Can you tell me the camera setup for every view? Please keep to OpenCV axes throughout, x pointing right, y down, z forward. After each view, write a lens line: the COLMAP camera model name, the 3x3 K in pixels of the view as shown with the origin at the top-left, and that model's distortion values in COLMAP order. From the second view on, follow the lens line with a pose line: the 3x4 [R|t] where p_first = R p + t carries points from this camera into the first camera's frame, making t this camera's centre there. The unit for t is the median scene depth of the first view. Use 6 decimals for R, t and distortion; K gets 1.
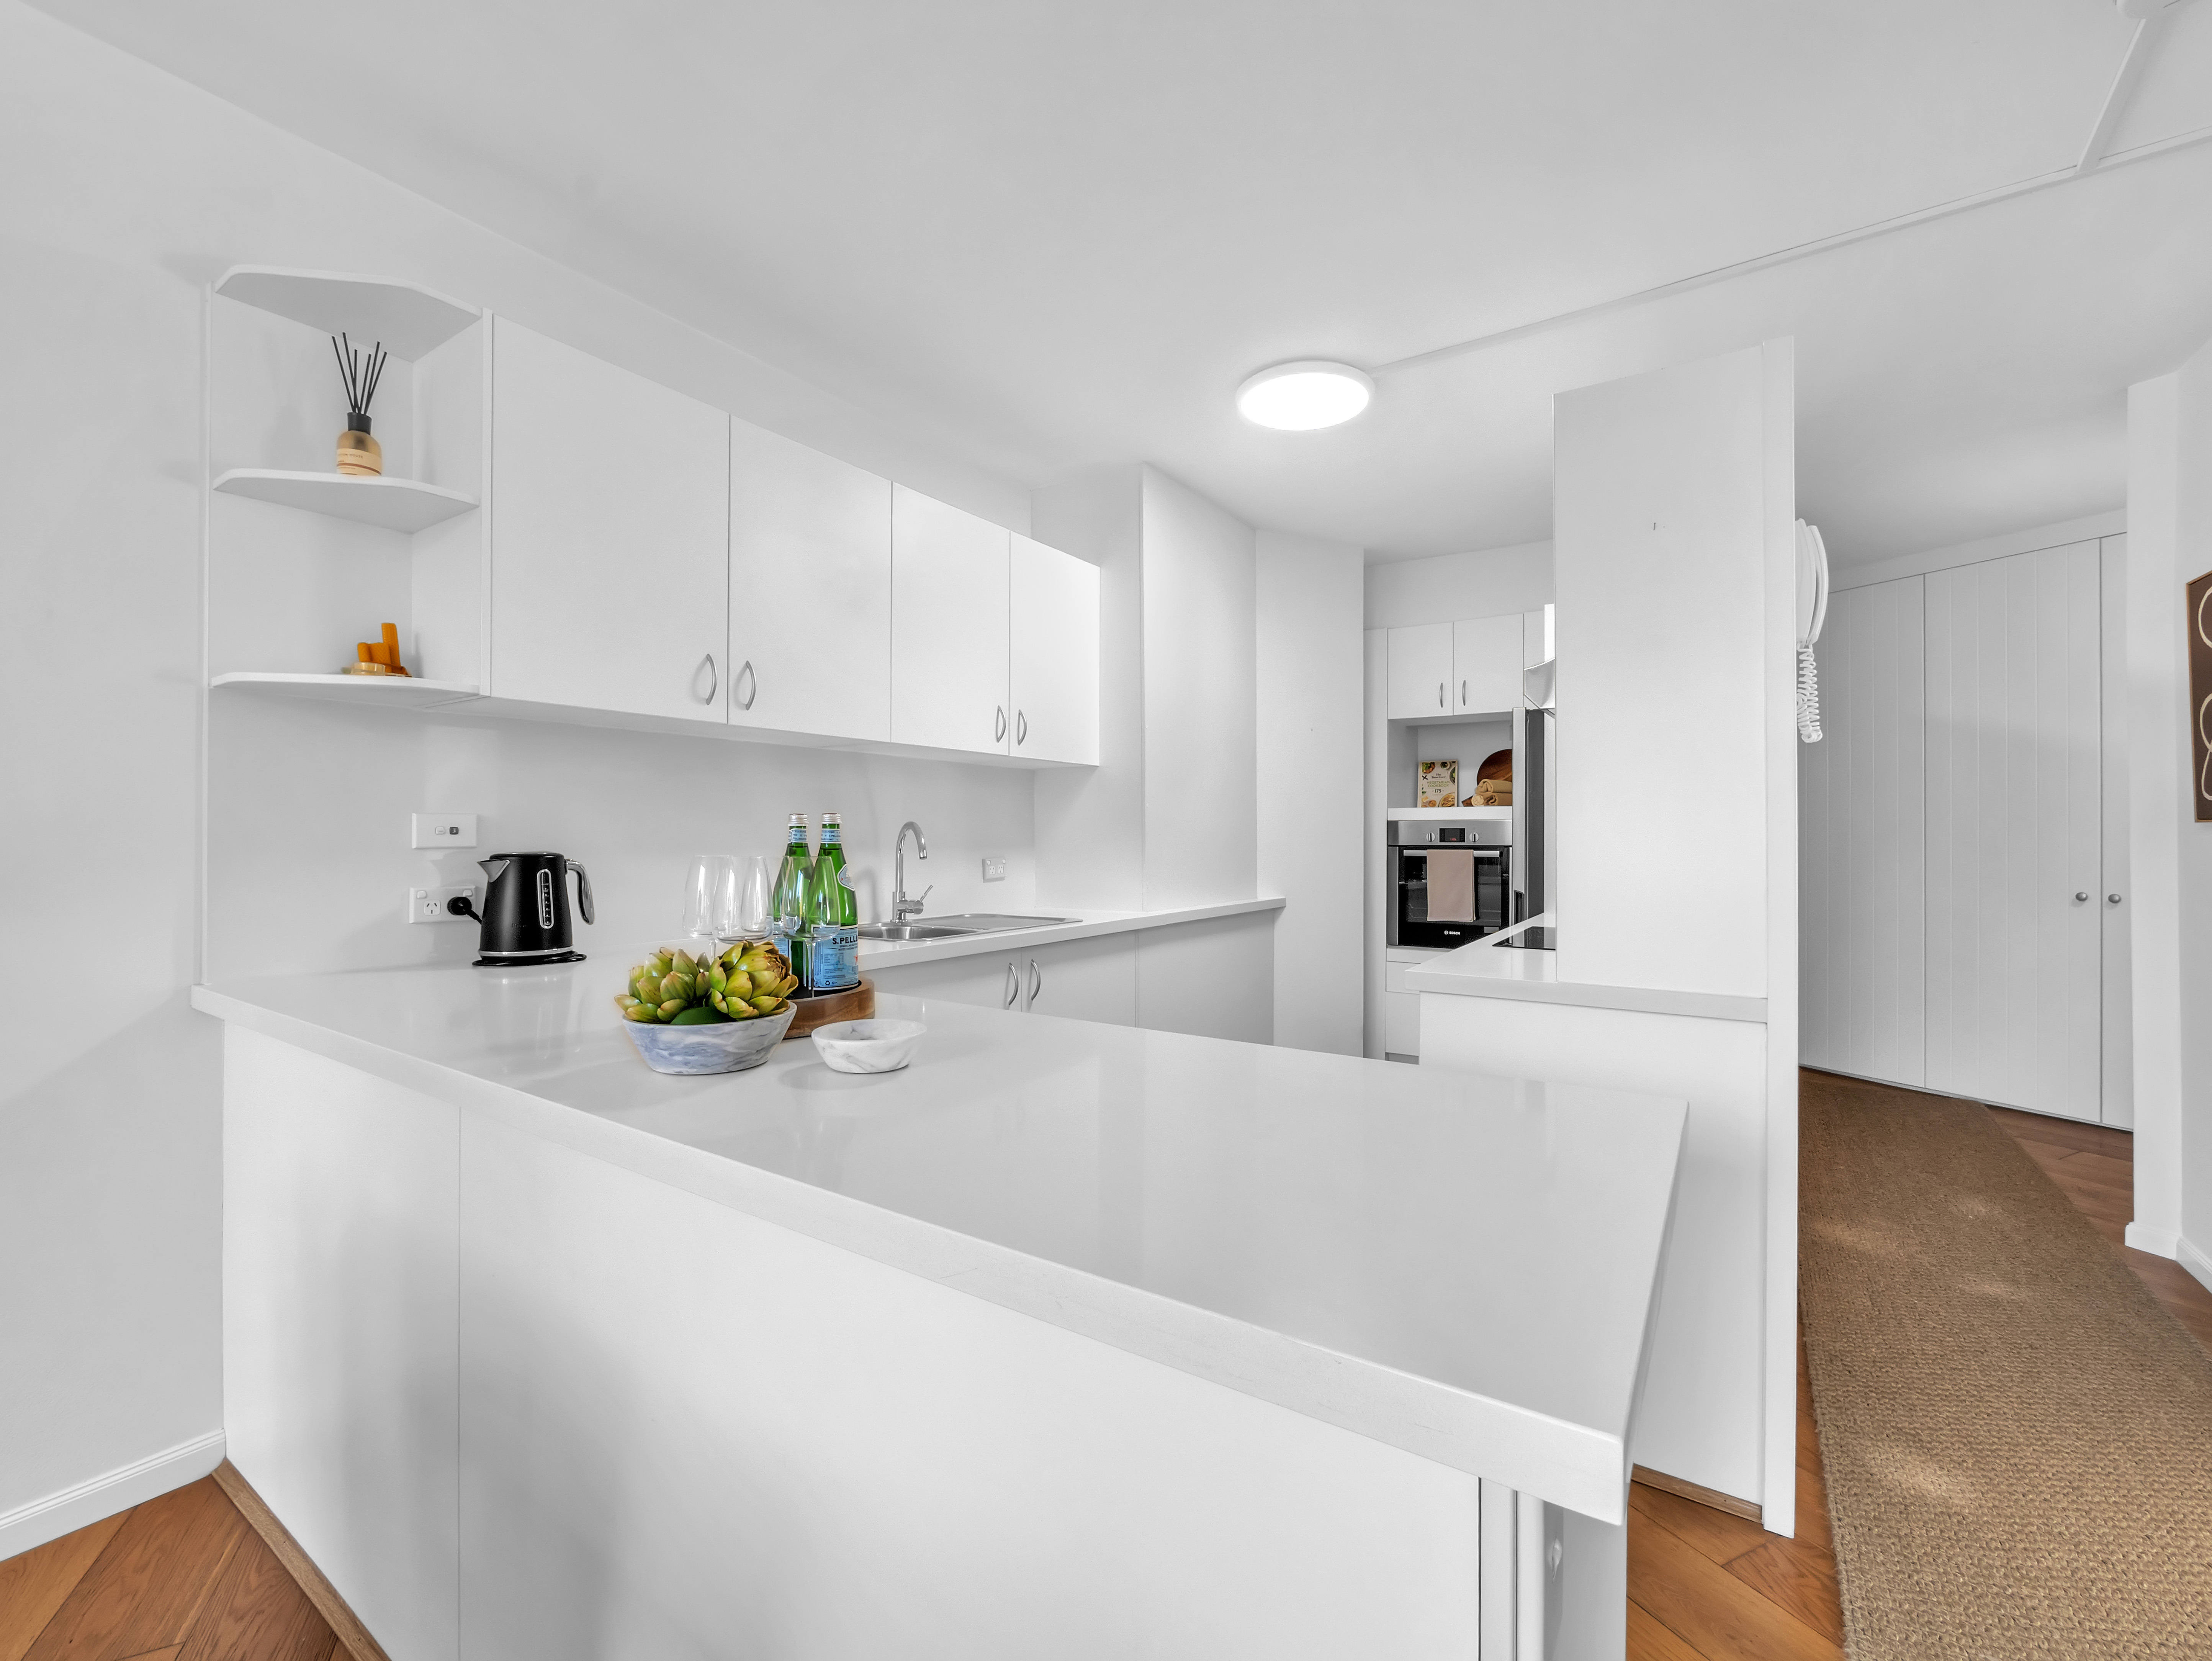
lens RADIAL K [[937.7, 0, 1107.1], [0, 937.7, 837.7], [0, 0, 1]] dist [-0.008096, -0.000457]
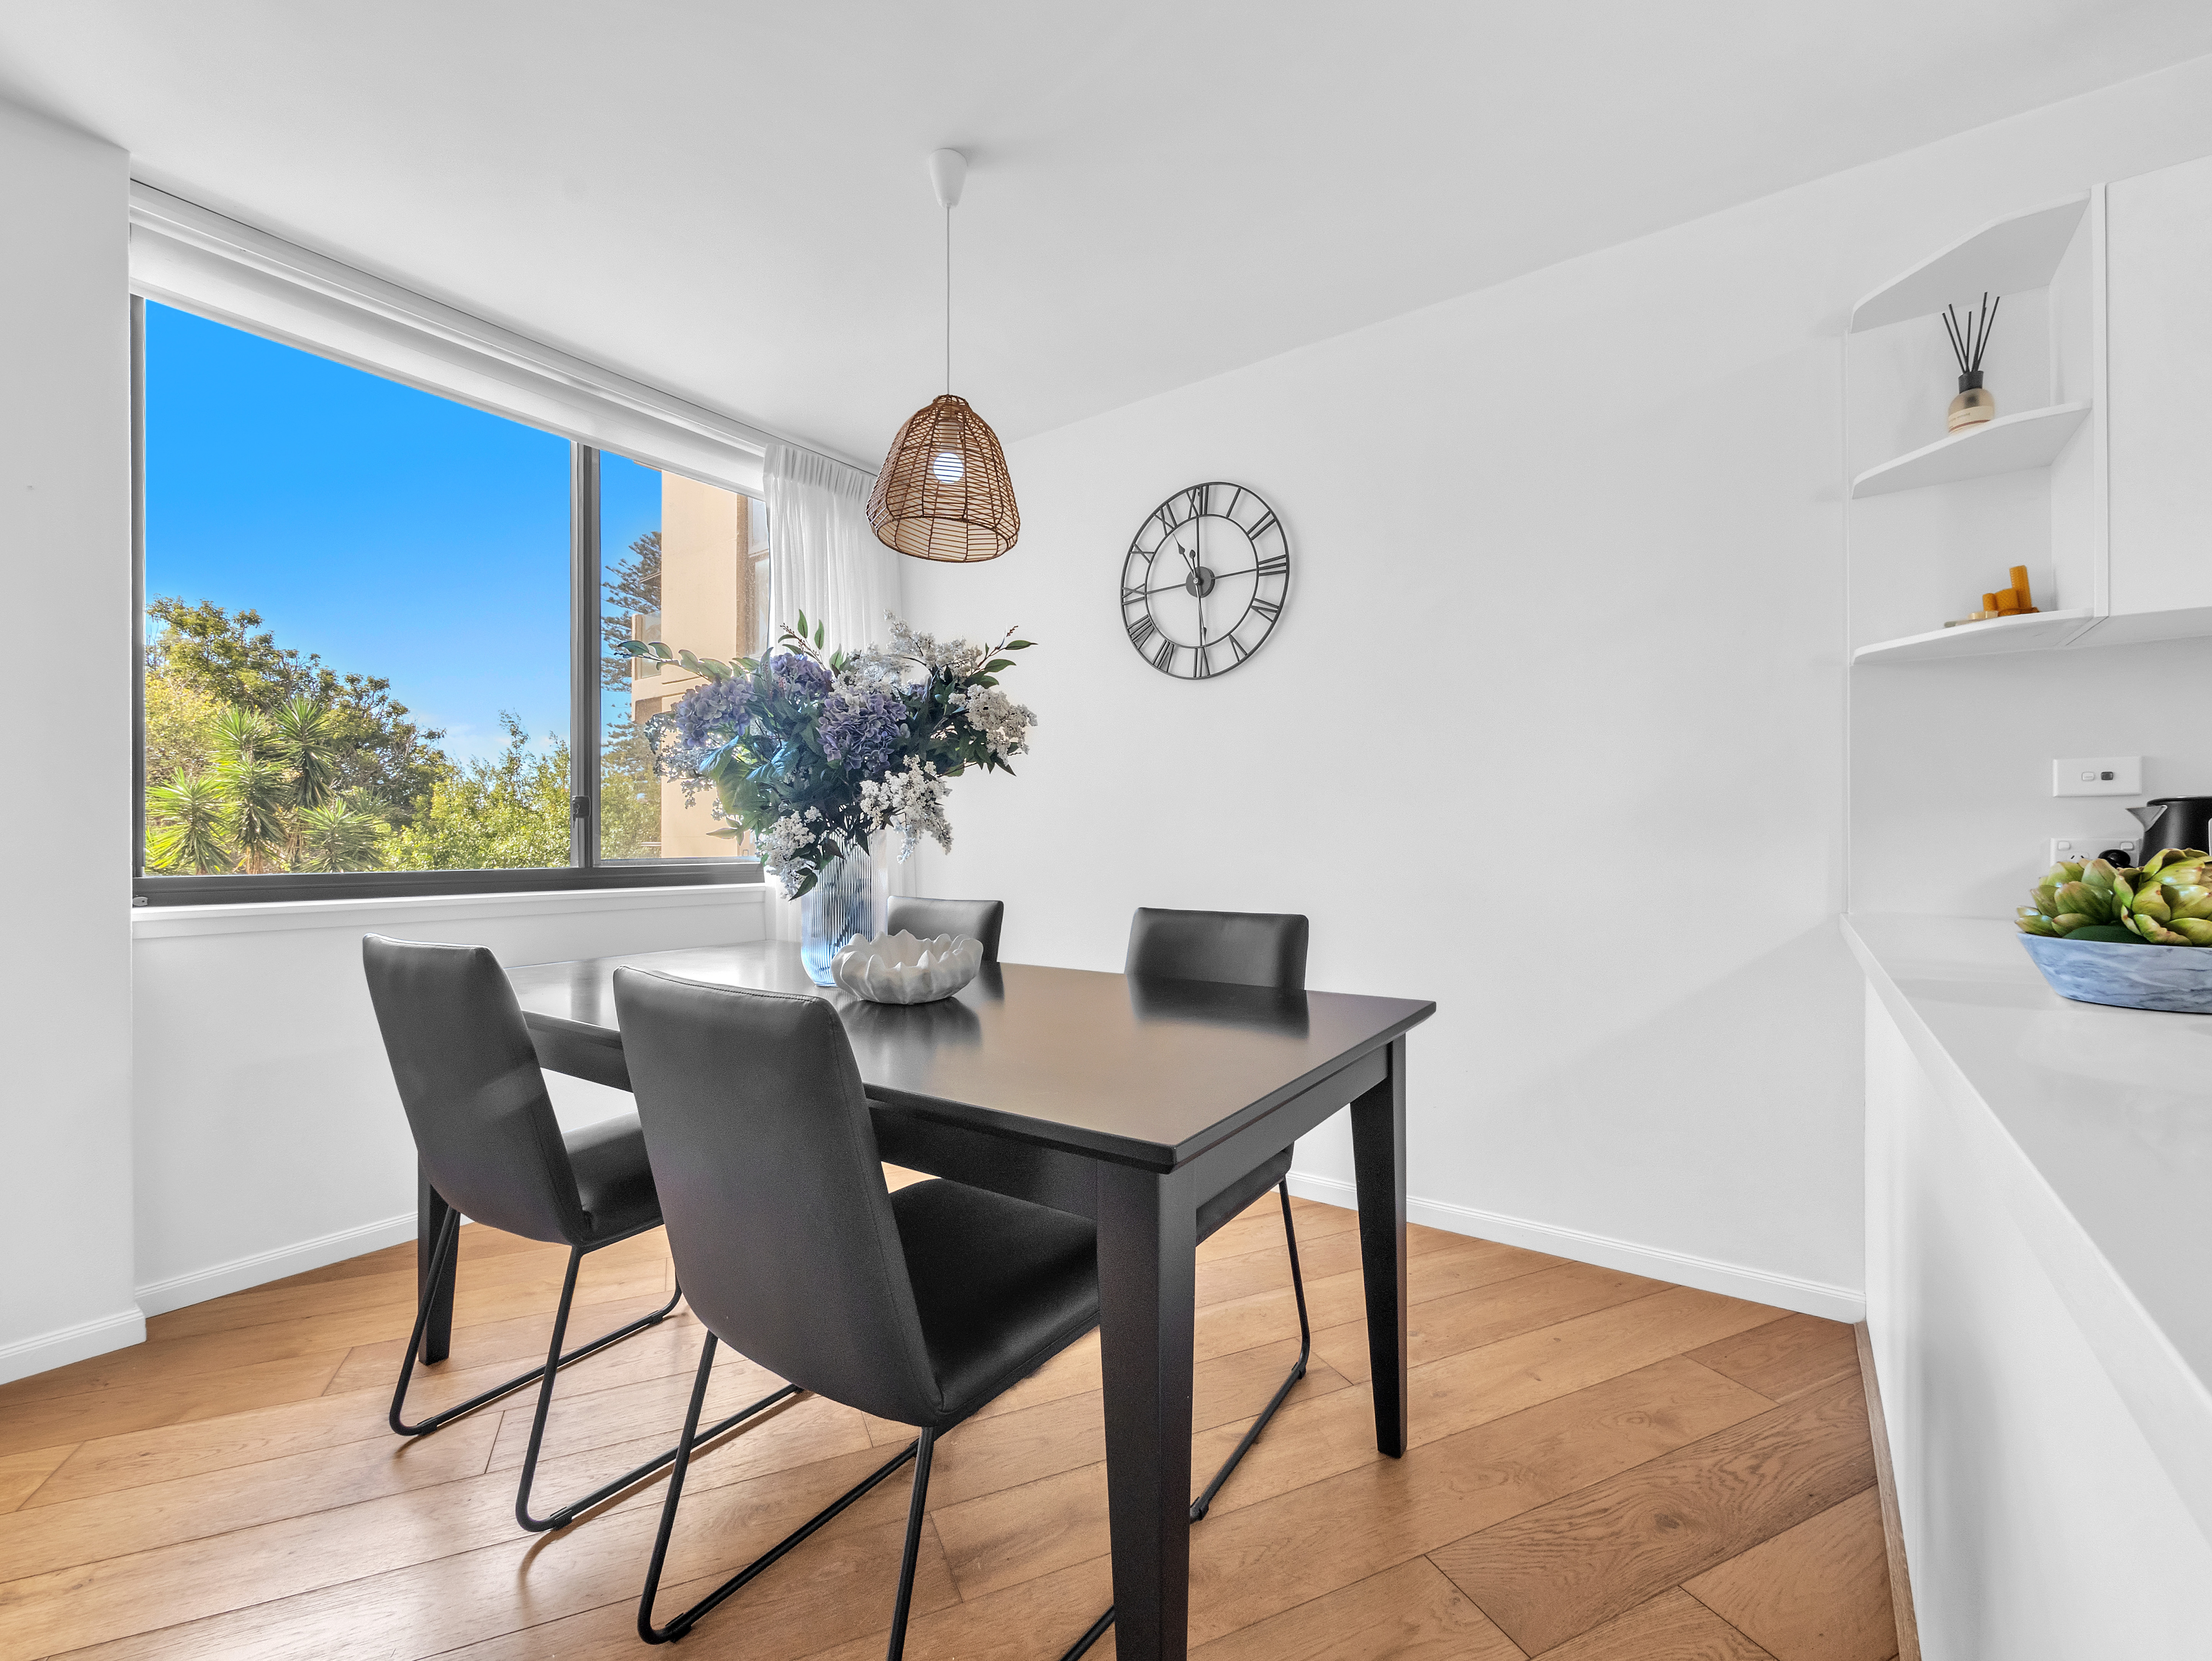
lens RADIAL K [[937.7, 0, 1104.3], [0, 937.7, 838.0], [0, 0, 1]] dist [-0.008096, -0.000457]
pose [[-0.030084, -0.003753, -0.999540, 0.234235], [0.003568, 0.999986, -0.003862, 0.056030], [0.999541, -0.003682, -0.030070, 0.067100]]
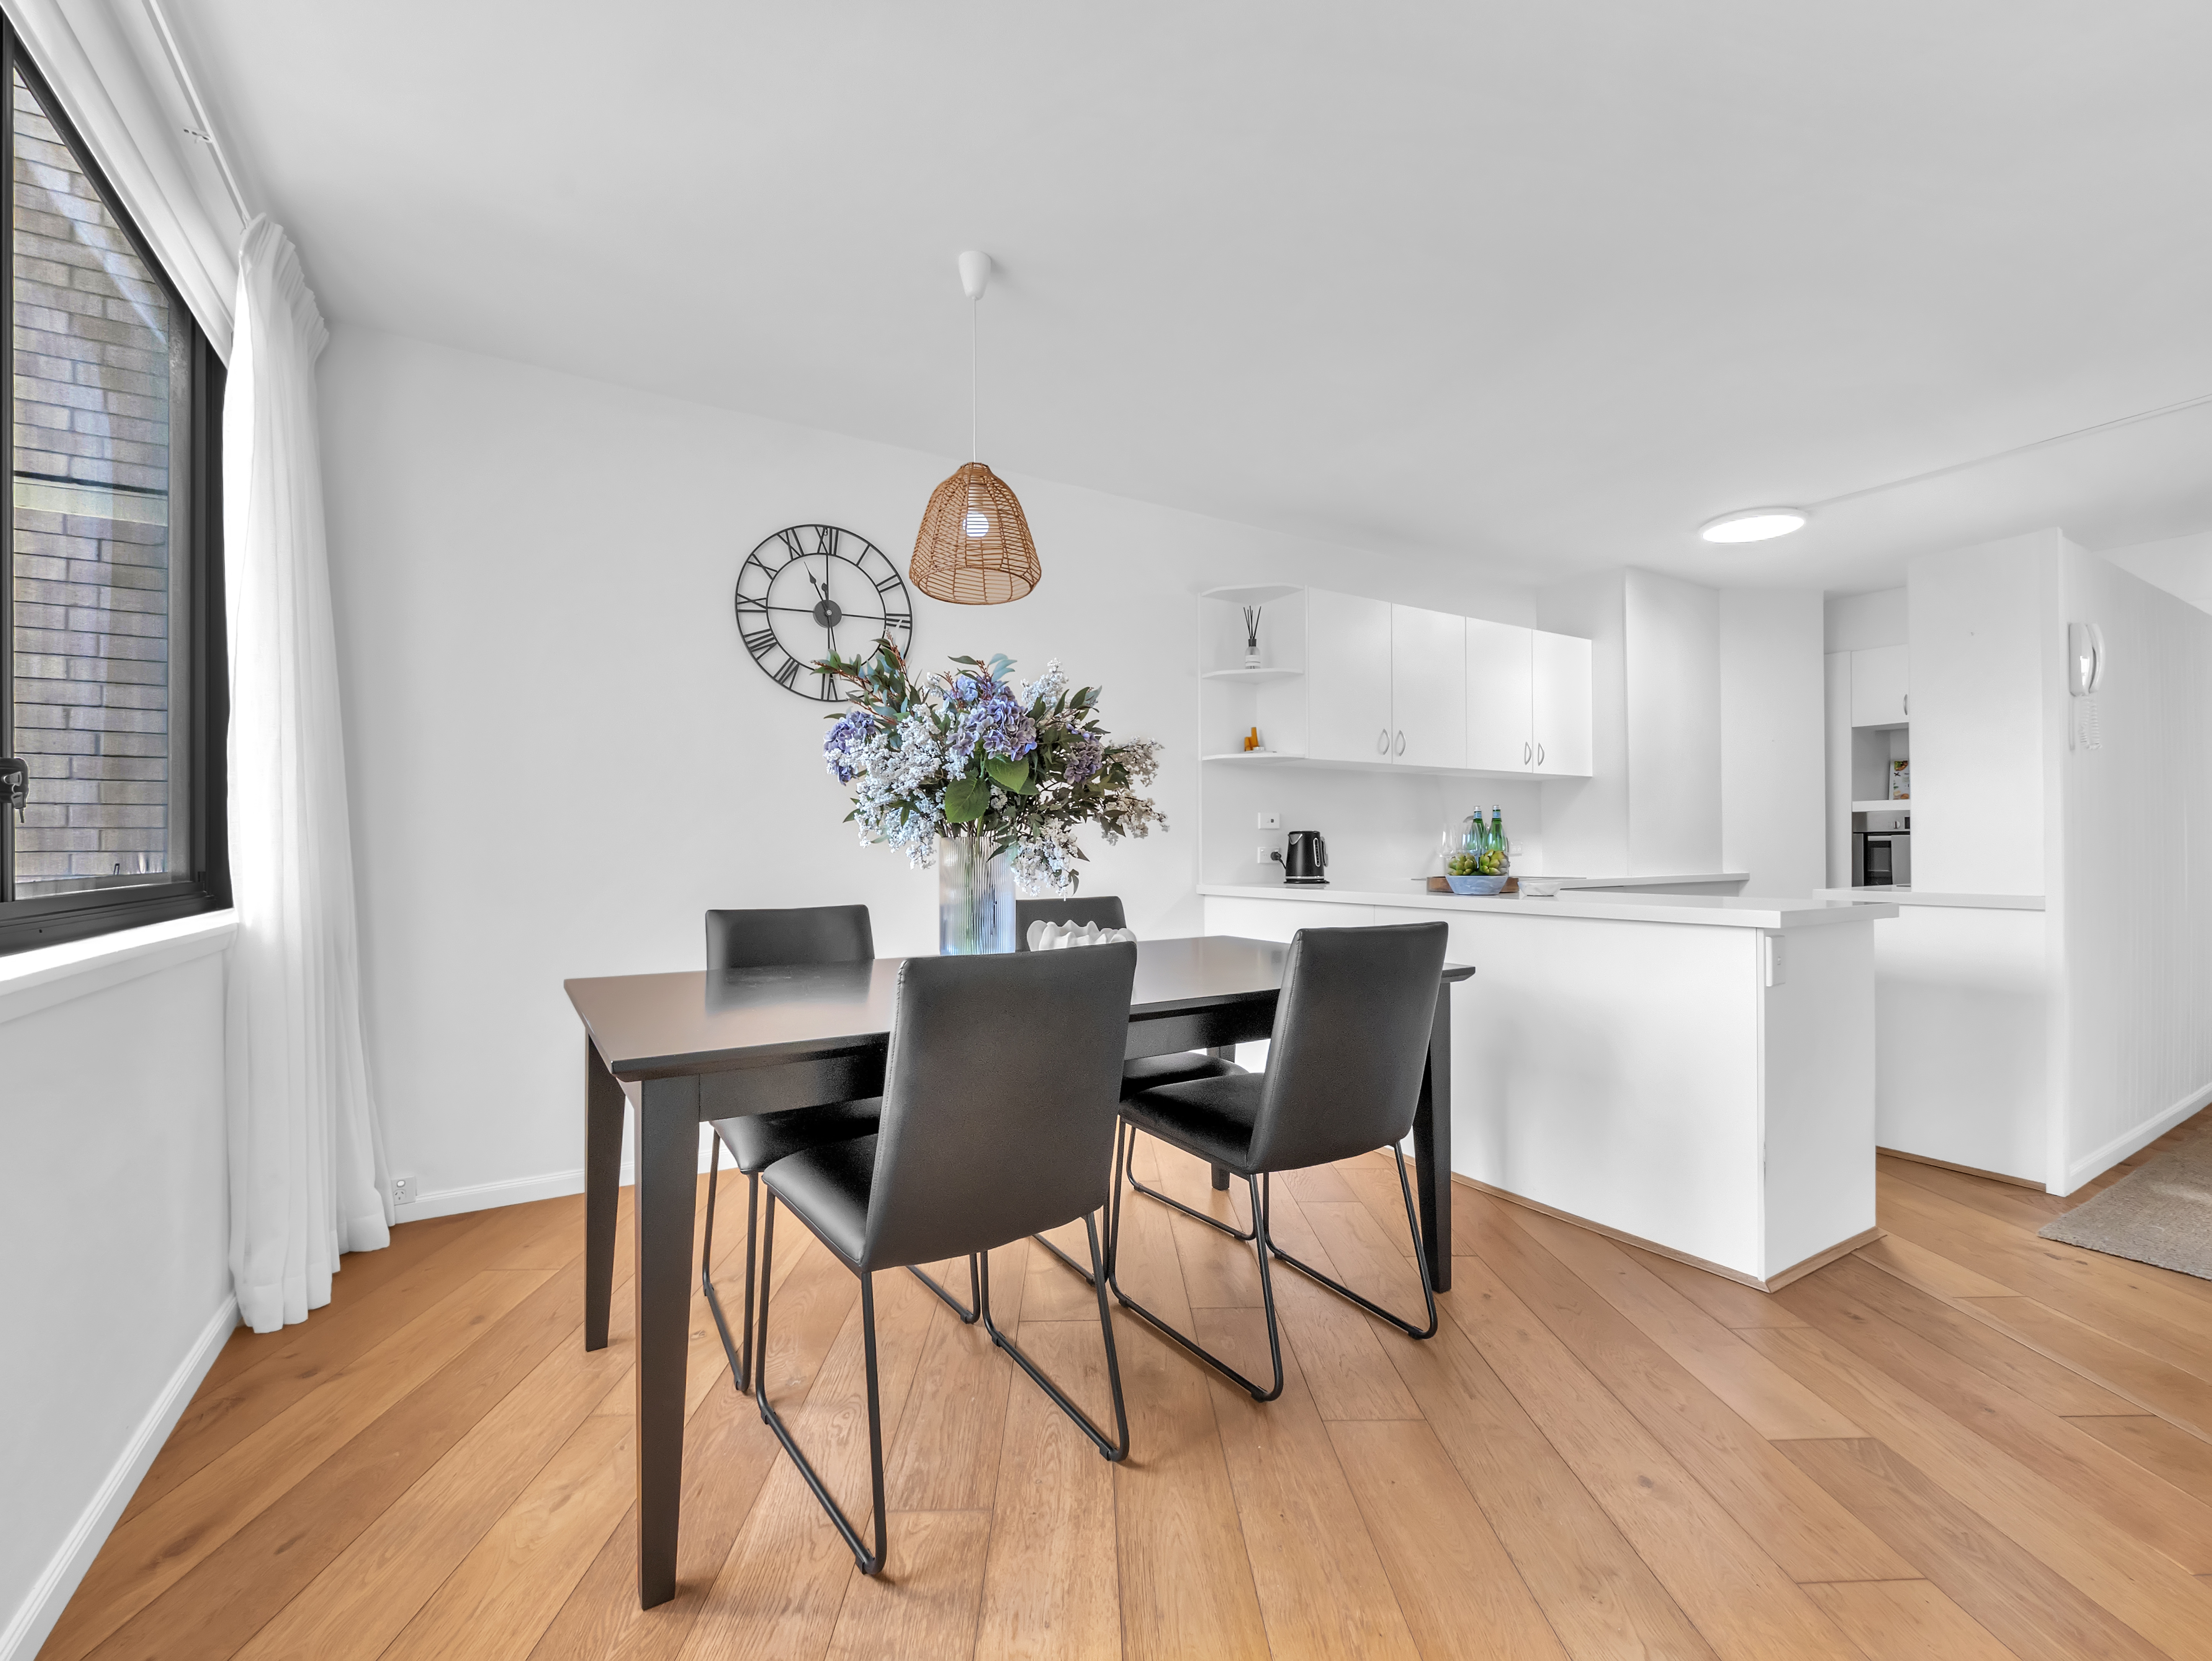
lens RADIAL K [[937.7, 0, 1107.0], [0, 937.7, 843.3], [0, 0, 1]] dist [-0.008096, -0.000457]
pose [[0.906320, -0.008314, -0.422511, -0.145723], [0.006053, 0.999959, -0.006691, 0.059354], [0.422549, 0.003507, 0.906333, -1.166641]]
